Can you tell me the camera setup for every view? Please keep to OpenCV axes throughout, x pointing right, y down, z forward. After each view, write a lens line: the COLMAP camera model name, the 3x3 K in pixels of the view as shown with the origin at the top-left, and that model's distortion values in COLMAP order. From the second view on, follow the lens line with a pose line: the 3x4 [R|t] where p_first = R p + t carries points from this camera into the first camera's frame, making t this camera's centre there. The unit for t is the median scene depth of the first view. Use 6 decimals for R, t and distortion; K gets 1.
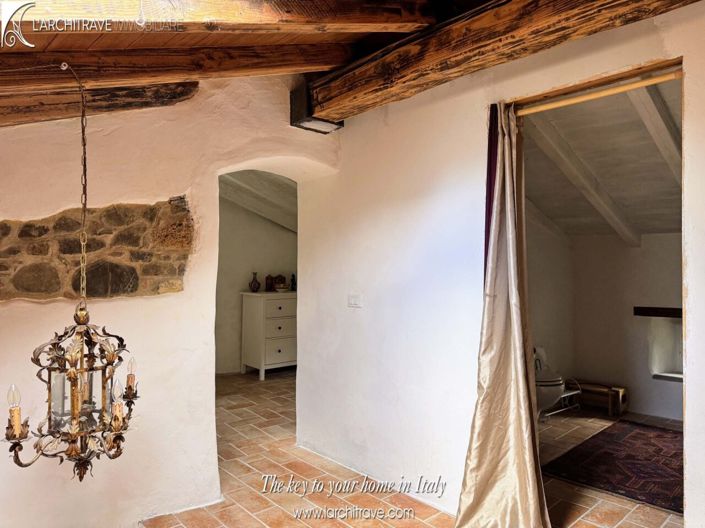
lens RADIAL K [[487.9, 0, 352.5], [0, 487.9, 265.0], [0, 0, 1]] dist [0.022348, -0.037164]
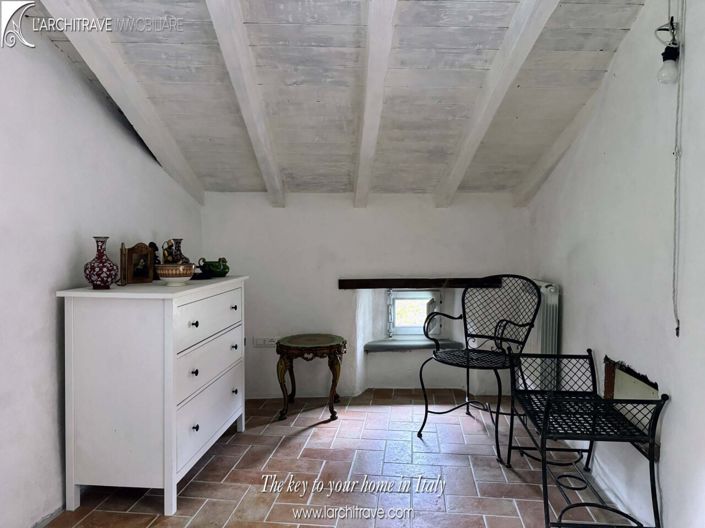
lens RADIAL K [[487.9, 0, 352.5], [0, 487.9, 263.3], [0, 0, 1]] dist [0.022348, -0.037164]
pose [[0.718548, -0.020843, 0.695165, -0.325434], [-0.009209, 0.999178, 0.039477, 0.019084], [-0.695416, -0.034768, 0.717766, 0.587577]]
